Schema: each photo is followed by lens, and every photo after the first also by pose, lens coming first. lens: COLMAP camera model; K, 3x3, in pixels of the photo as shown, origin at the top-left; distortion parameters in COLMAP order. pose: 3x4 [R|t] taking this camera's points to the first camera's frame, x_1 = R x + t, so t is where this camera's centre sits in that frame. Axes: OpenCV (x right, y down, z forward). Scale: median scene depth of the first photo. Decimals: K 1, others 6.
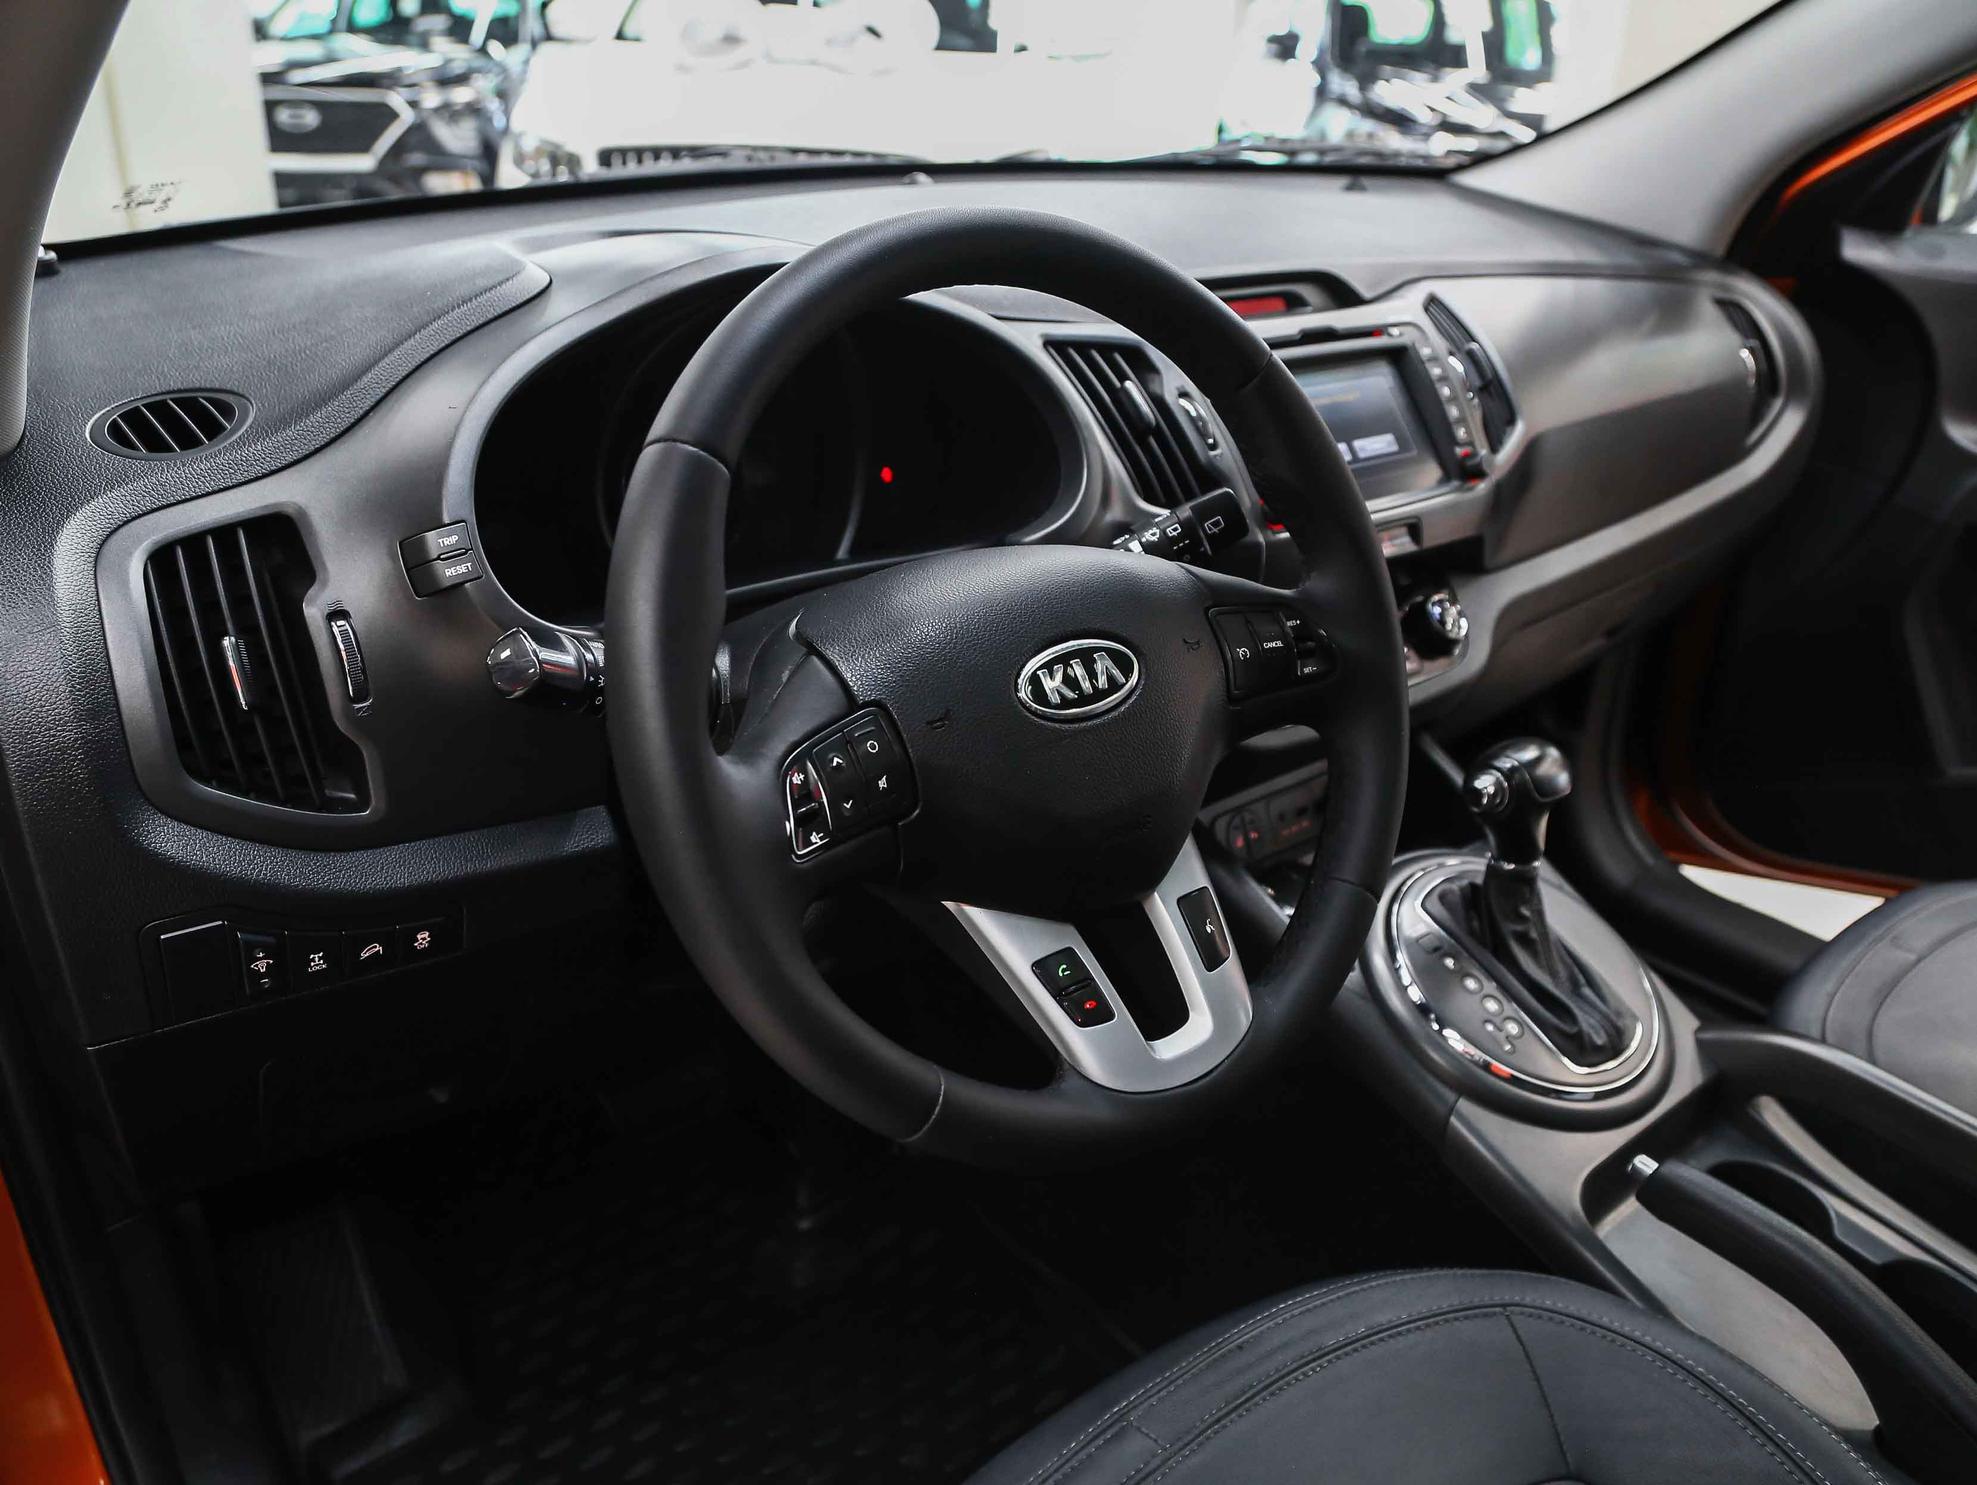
lens RADIAL K [[1592.5, 0, 988.5], [0, 1592.5, 742.5], [0, 0, 1]] dist [-0.122269, 0.082914]
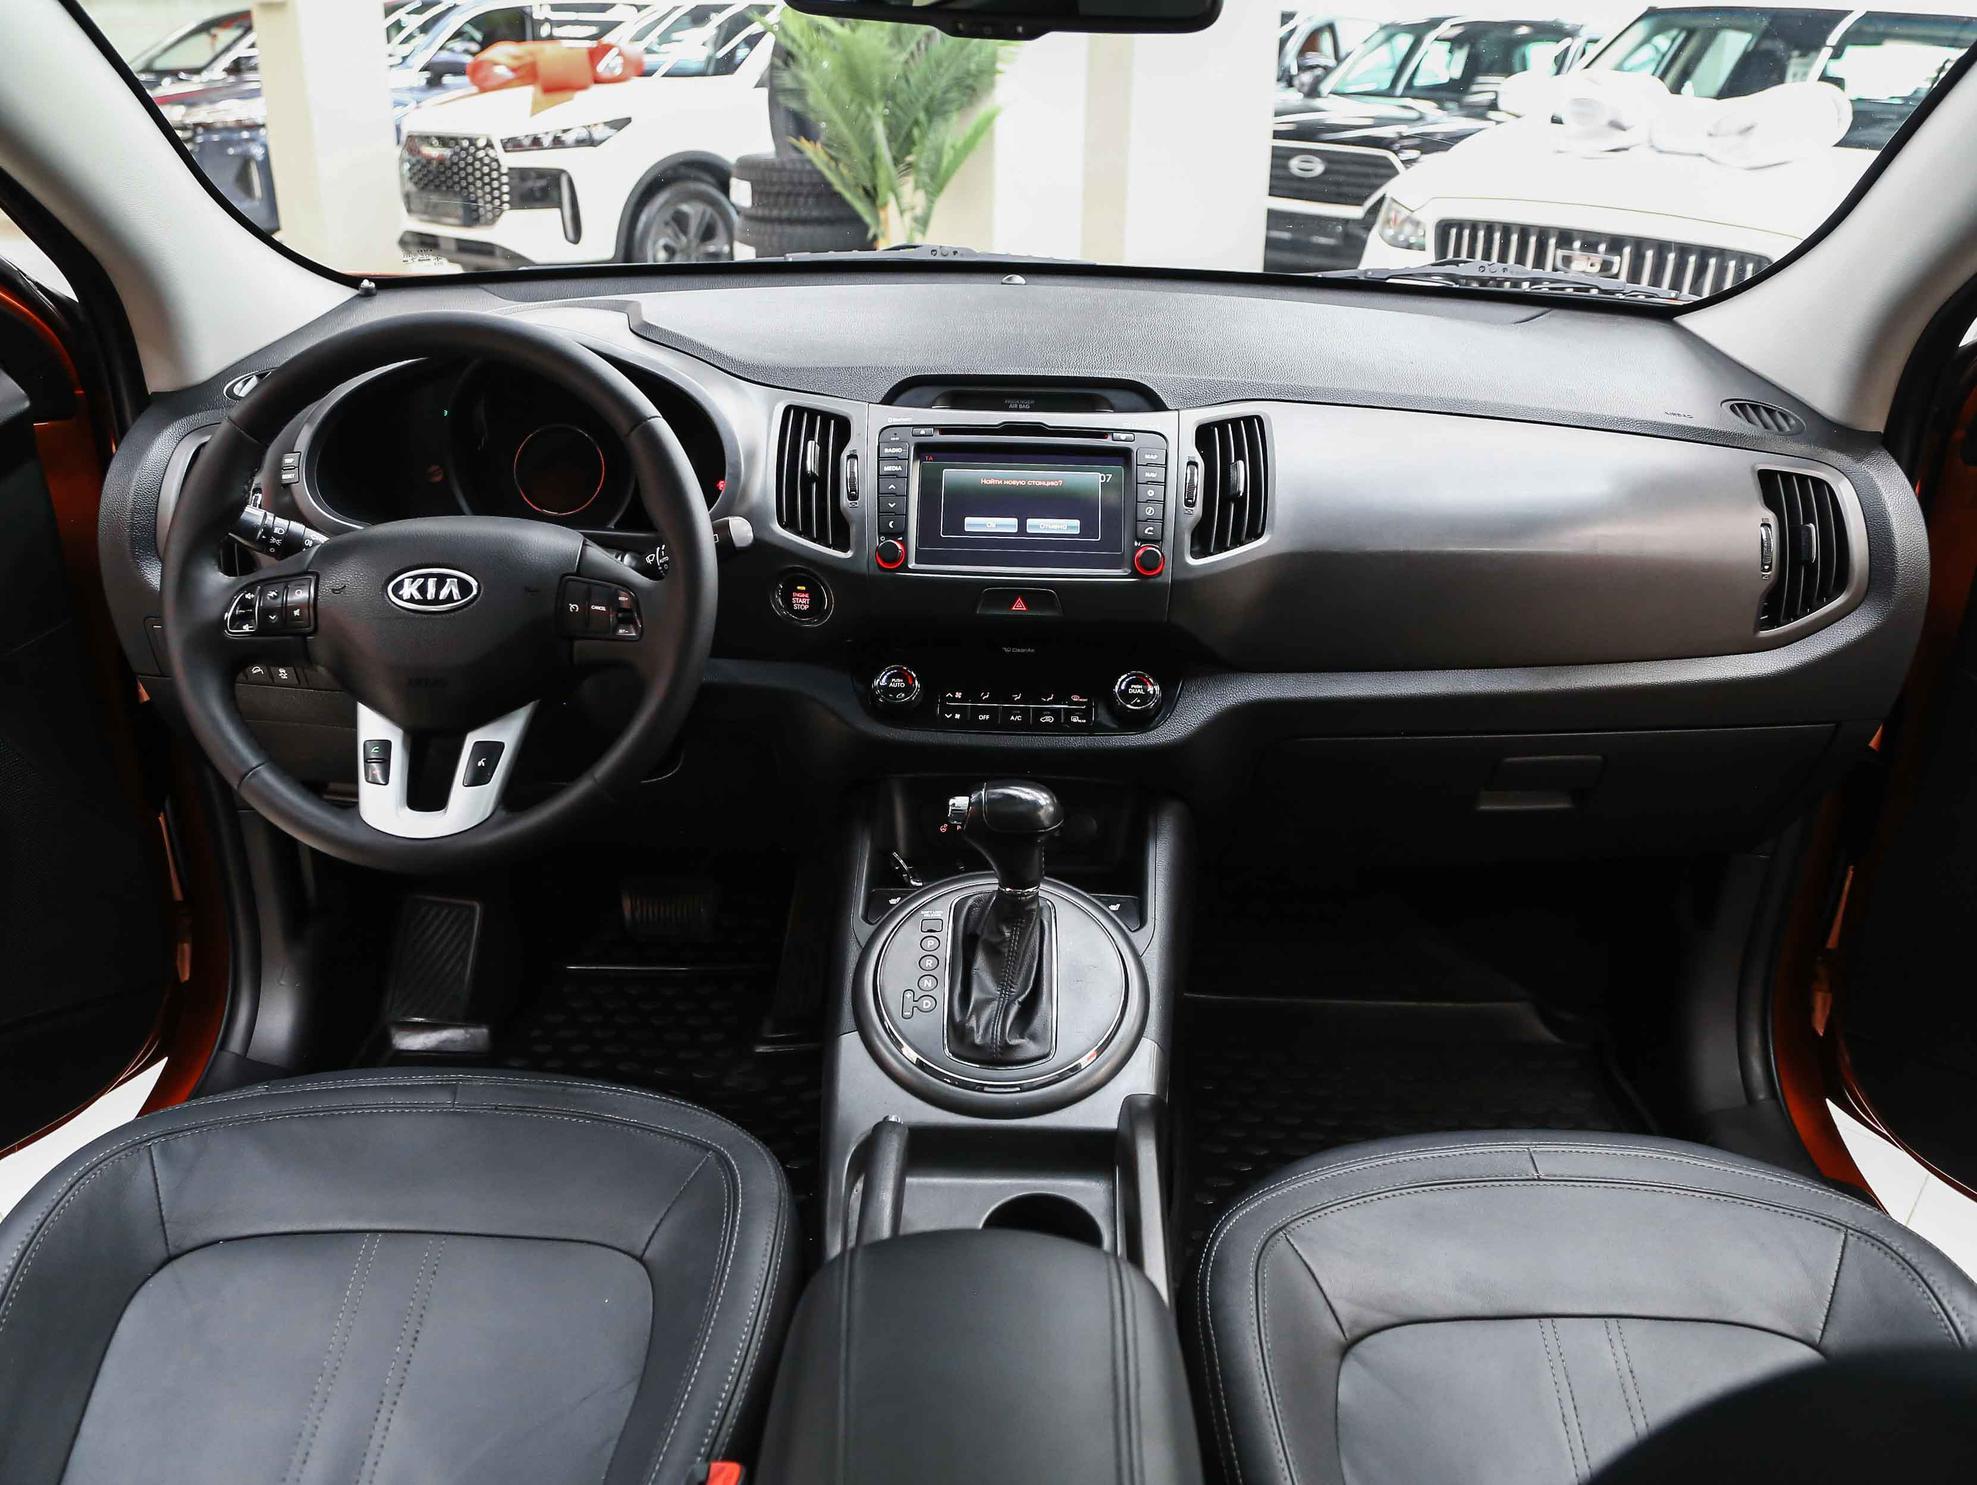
lens RADIAL K [[1521.3, 0, 919.8], [0, 1521.3, 730.2], [0, 0, 1]] dist [-0.092750, 0.003264]
pose [[0.739221, 0.259833, -0.621321, 0.997903], [-0.271319, 0.959294, 0.078368, -0.110783], [0.616392, 0.110645, 0.779627, 0.063623]]
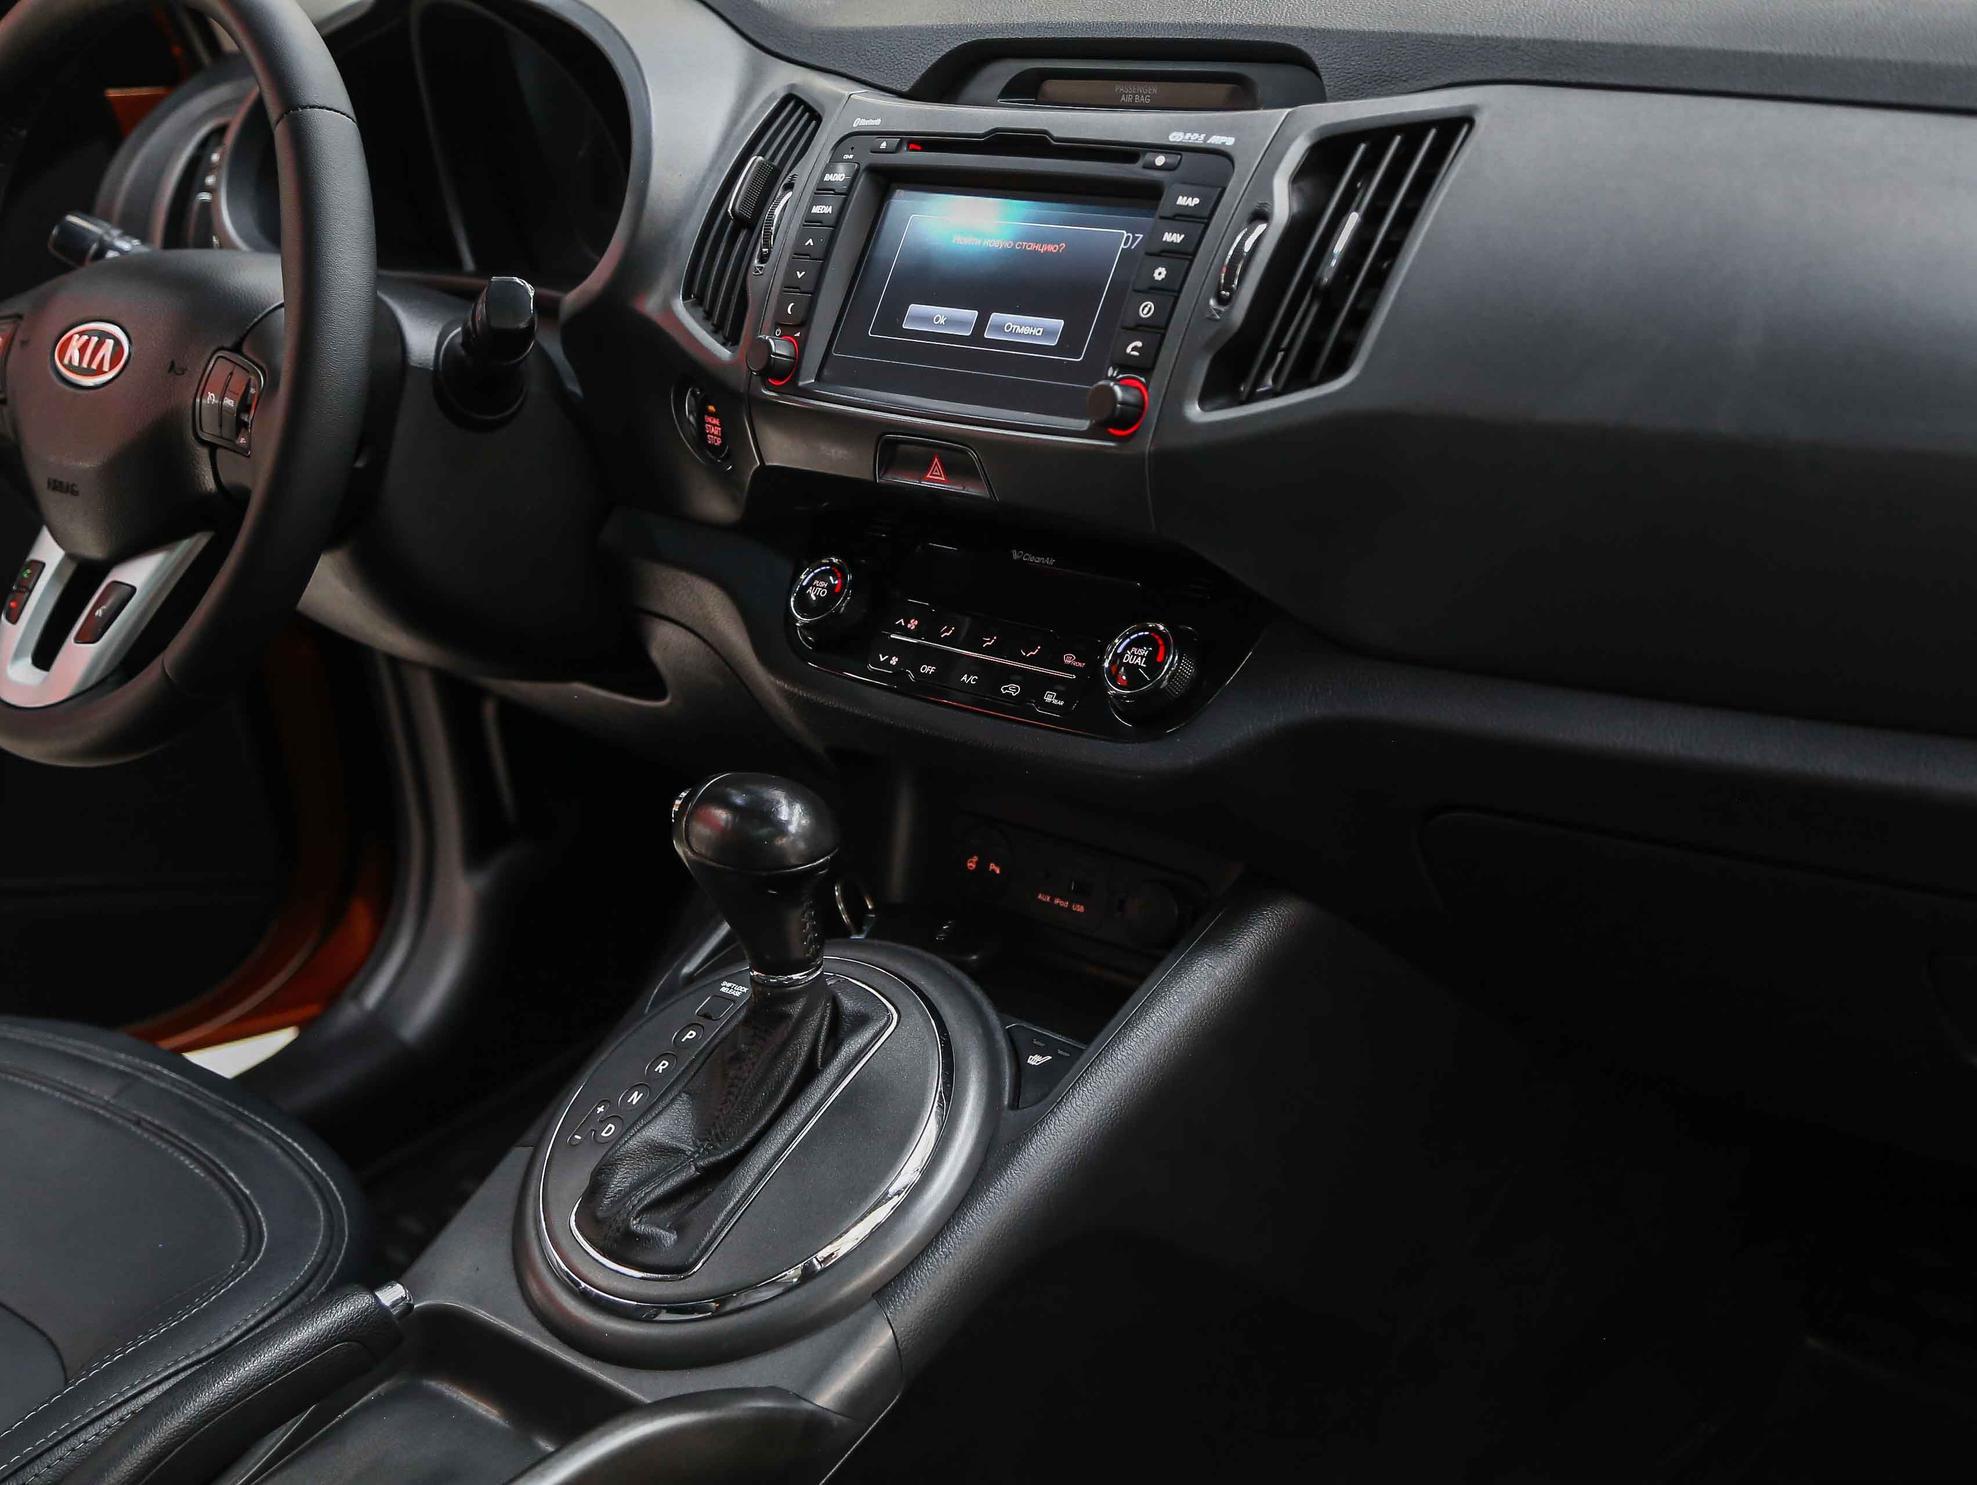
lens RADIAL K [[2517.7, 0, 988.5], [0, 2517.7, 742.5], [0, 0, 1]] dist [0.027502, 0.029703]
pose [[0.161405, 0.360647, -0.918631, 1.330277], [-0.301230, 0.904418, 0.302140, -0.365157], [0.939792, 0.227952, 0.254615, 0.822840]]
